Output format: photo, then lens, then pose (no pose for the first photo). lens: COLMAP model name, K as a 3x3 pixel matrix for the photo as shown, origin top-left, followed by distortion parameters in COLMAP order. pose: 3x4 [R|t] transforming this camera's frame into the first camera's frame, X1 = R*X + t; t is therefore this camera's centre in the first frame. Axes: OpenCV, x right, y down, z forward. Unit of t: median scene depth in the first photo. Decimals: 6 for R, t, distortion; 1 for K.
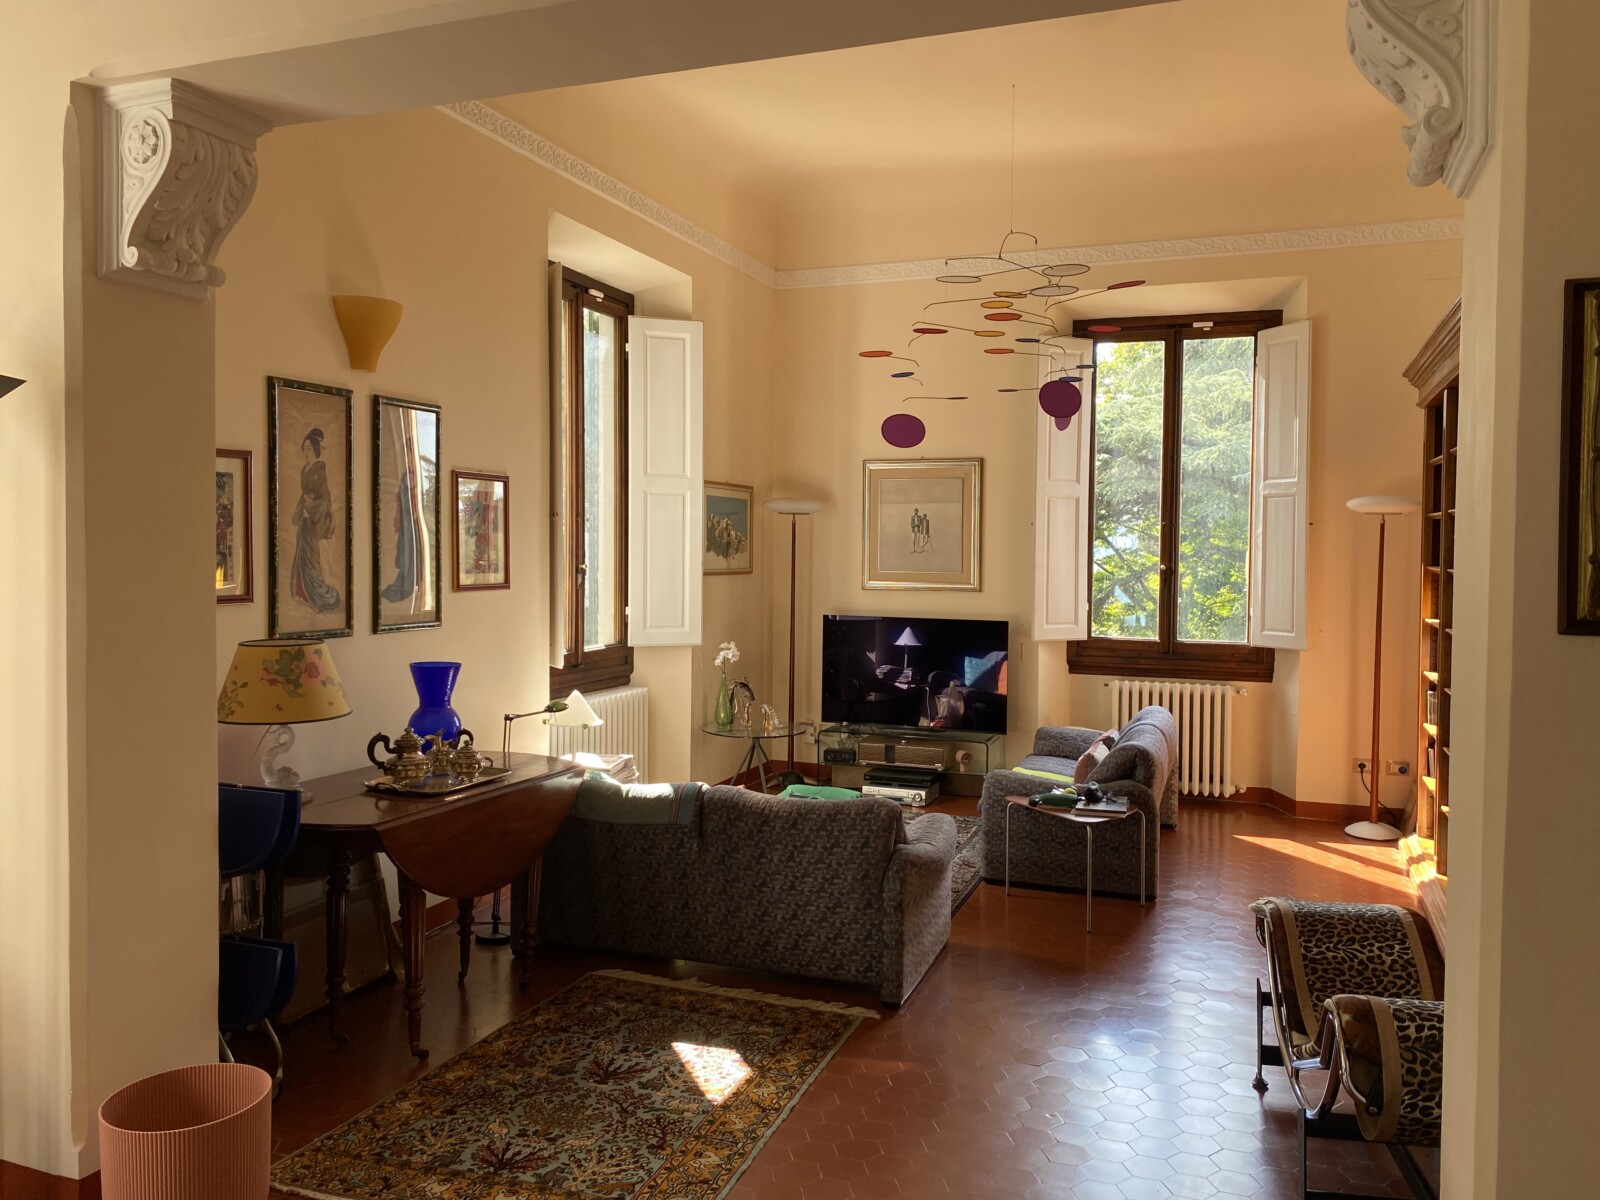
lens RADIAL K [[1216.0, 0, 809.5], [0, 1216.0, 585.2], [0, 0, 1]] dist [0.059496, -0.065594]
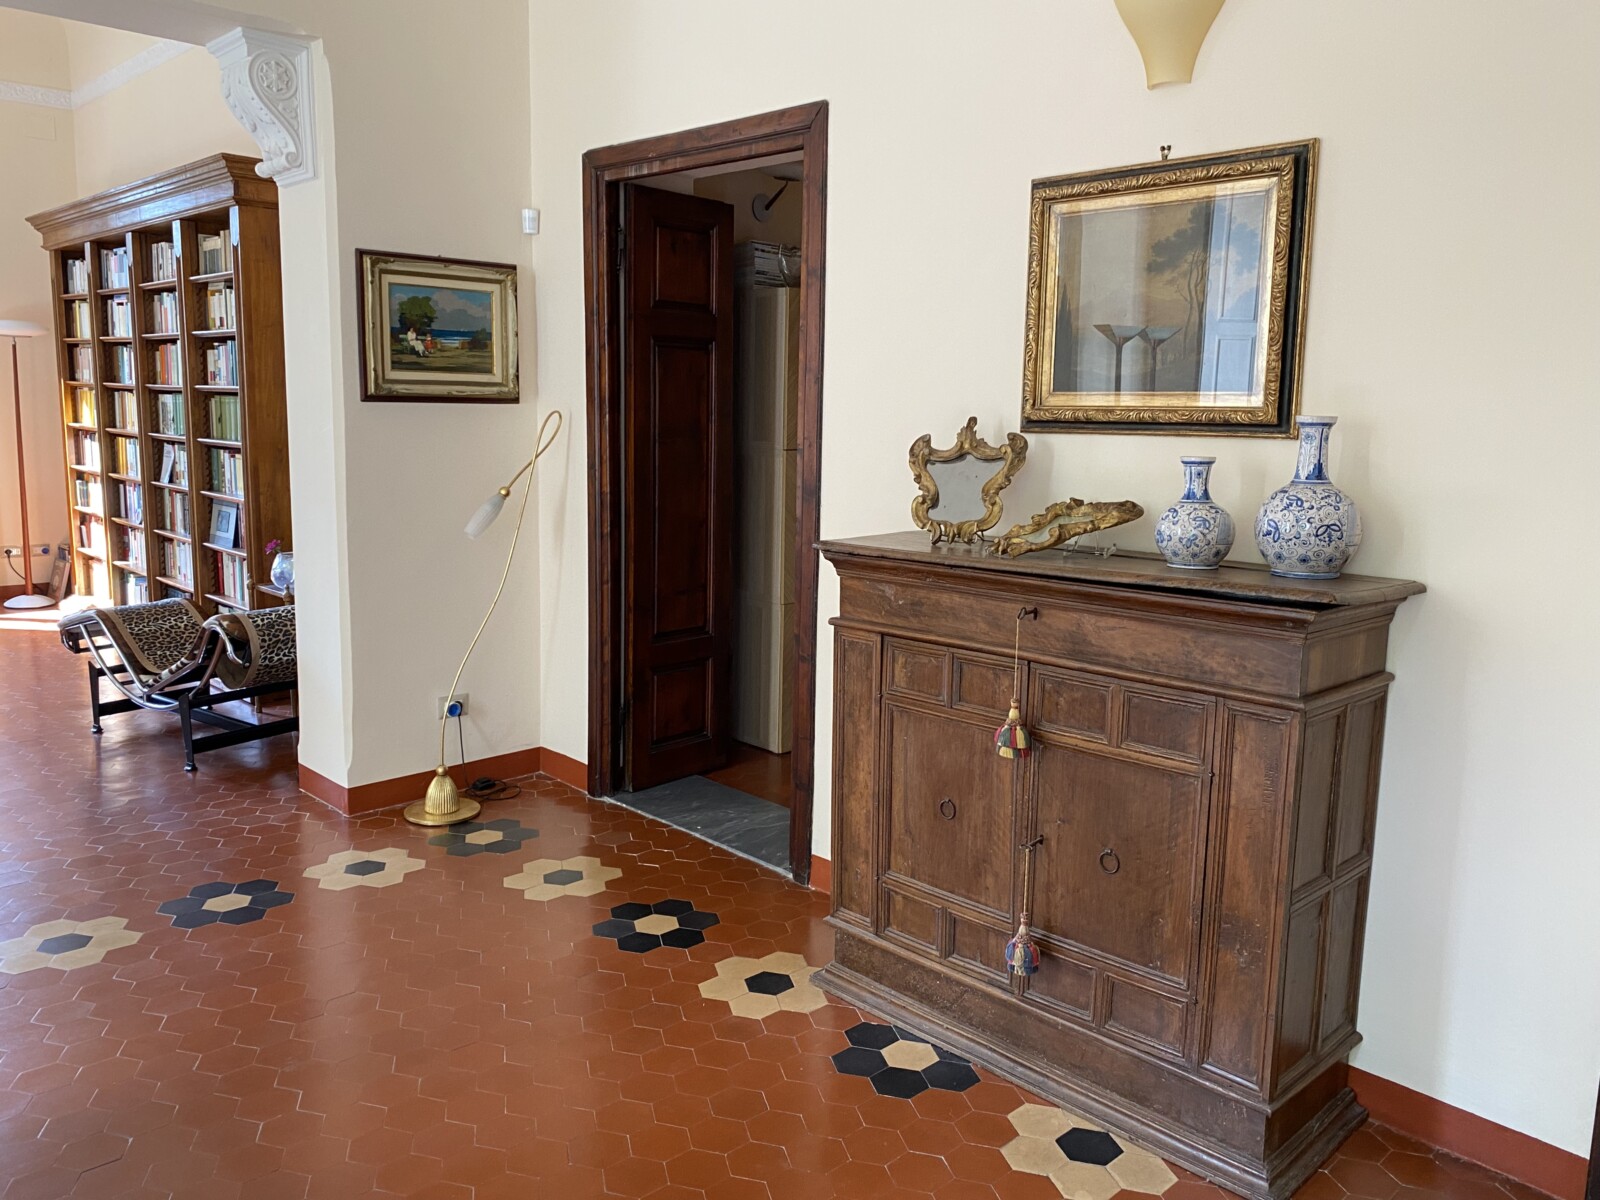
lens RADIAL K [[1216.0, 0, 791.9], [0, 1216.0, 586.0], [0, 0, 1]] dist [0.059496, -0.065594]
pose [[0.437126, -0.129098, 0.890087, -0.396830], [-0.000978, 0.989576, 0.144009, 0.011078], [-0.899400, -0.063820, 0.432444, -0.273629]]
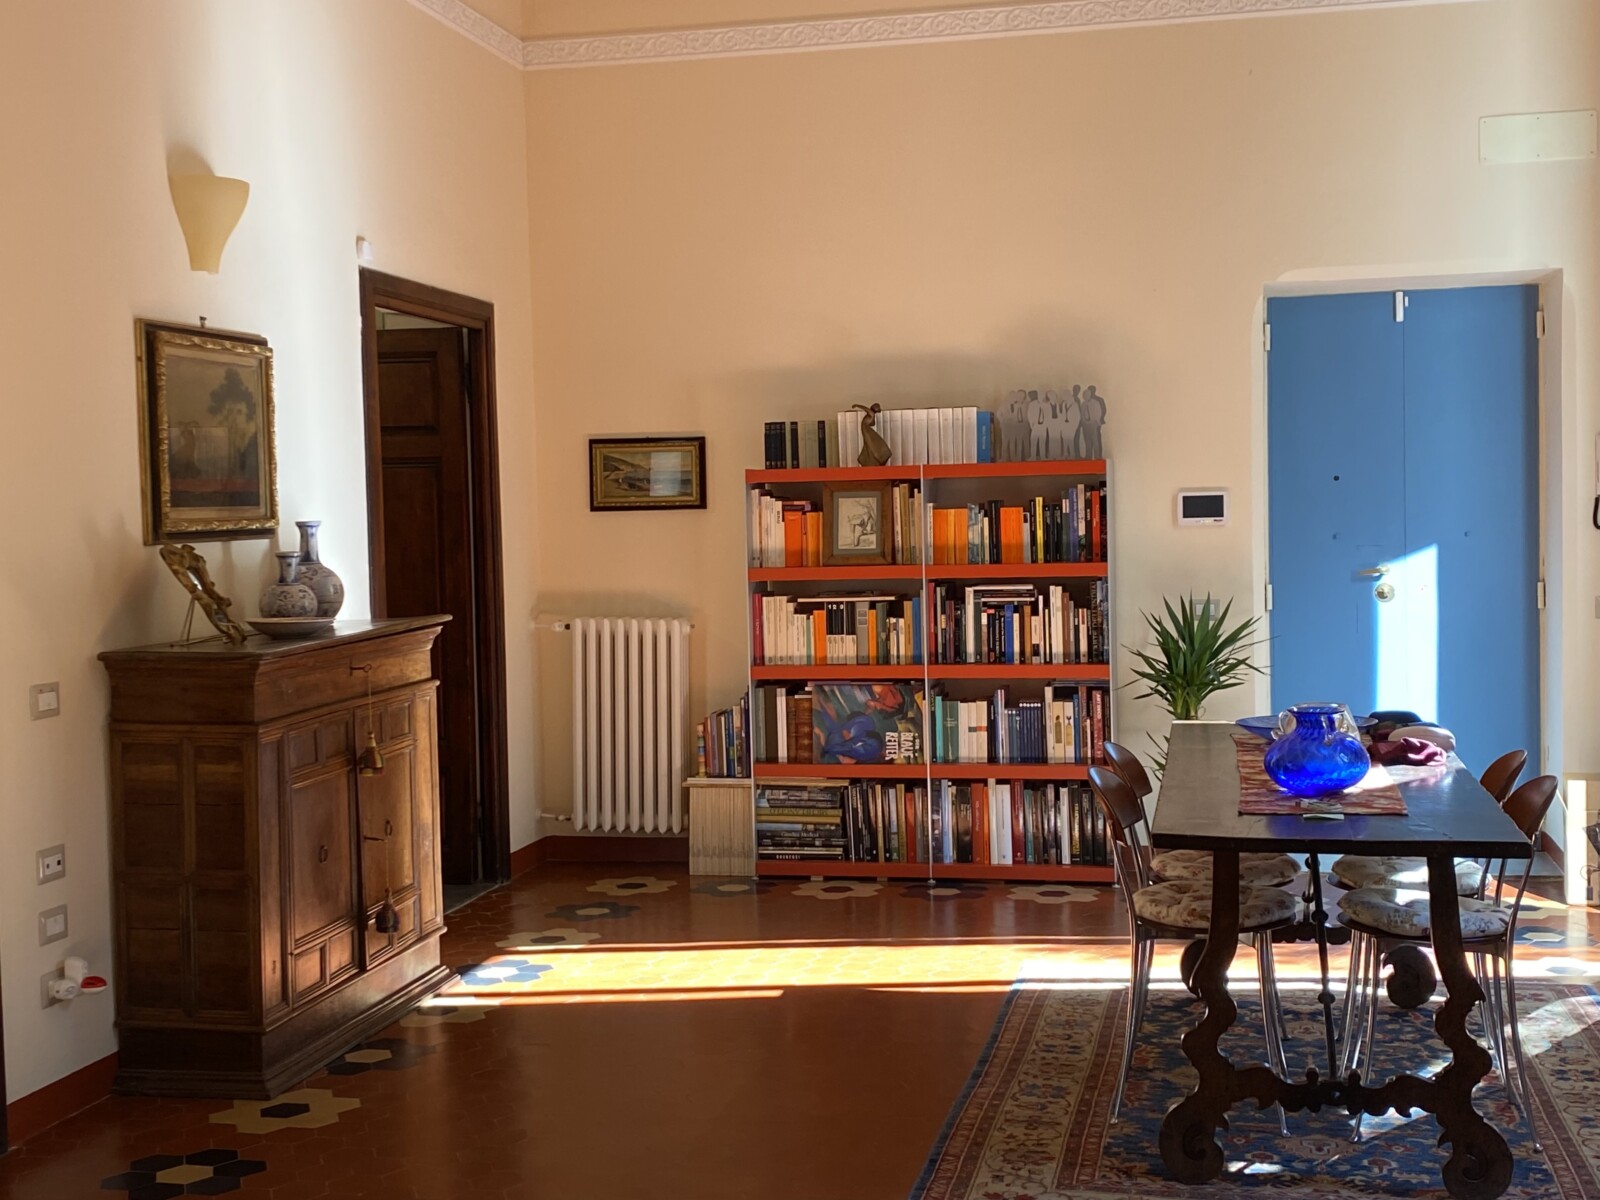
lens RADIAL K [[2012.2, 0, 833.4], [0, 2012.2, 629.8], [0, 0, 1]] dist [0.023553, 0.000000]
pose [[-0.988831, 0.027673, -0.146450, -0.012510], [0.015849, 0.996564, 0.081299, -0.013615], [0.148196, 0.078070, -0.985872, 0.970908]]
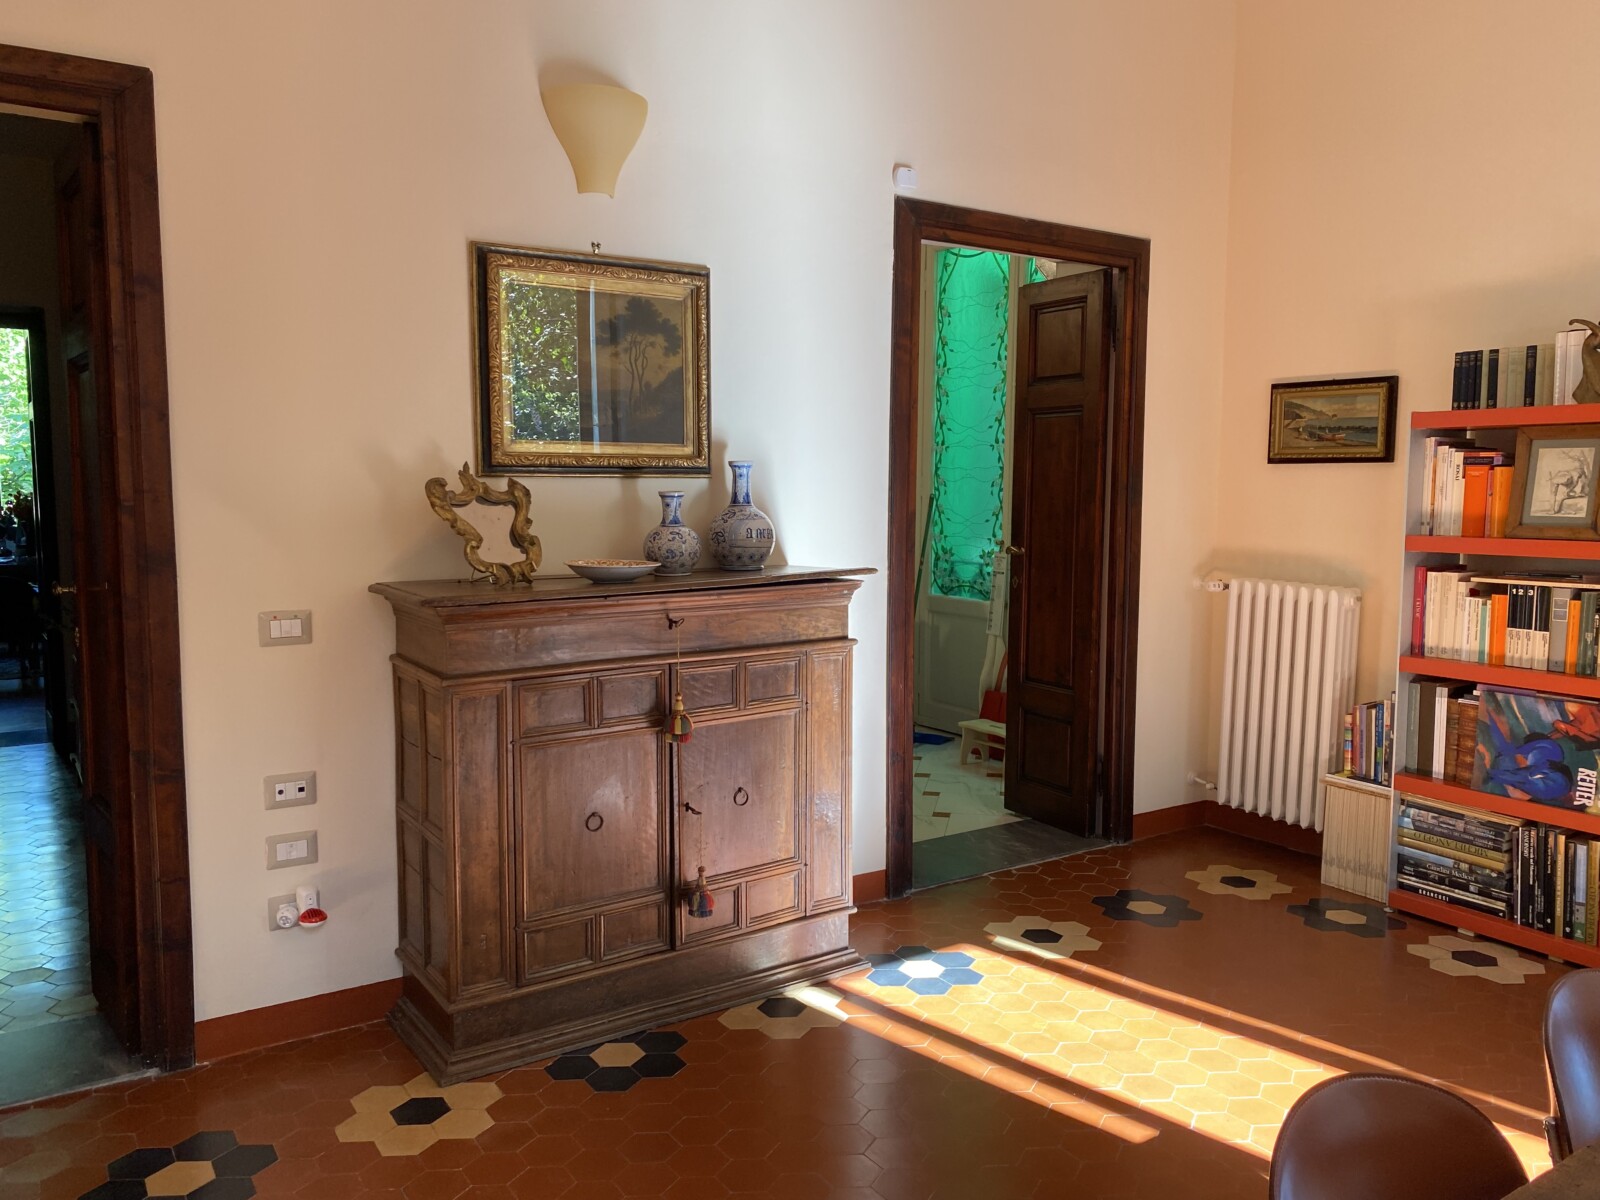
lens RADIAL K [[1216.0, 0, 811.2], [0, 1216.0, 608.1], [0, 0, 1]] dist [0.059496, -0.065594]
pose [[-0.804293, -0.067655, 0.590369, -0.322736], [0.005219, 0.992655, 0.120867, 0.013835], [-0.594210, 0.100294, -0.798033, 0.287468]]
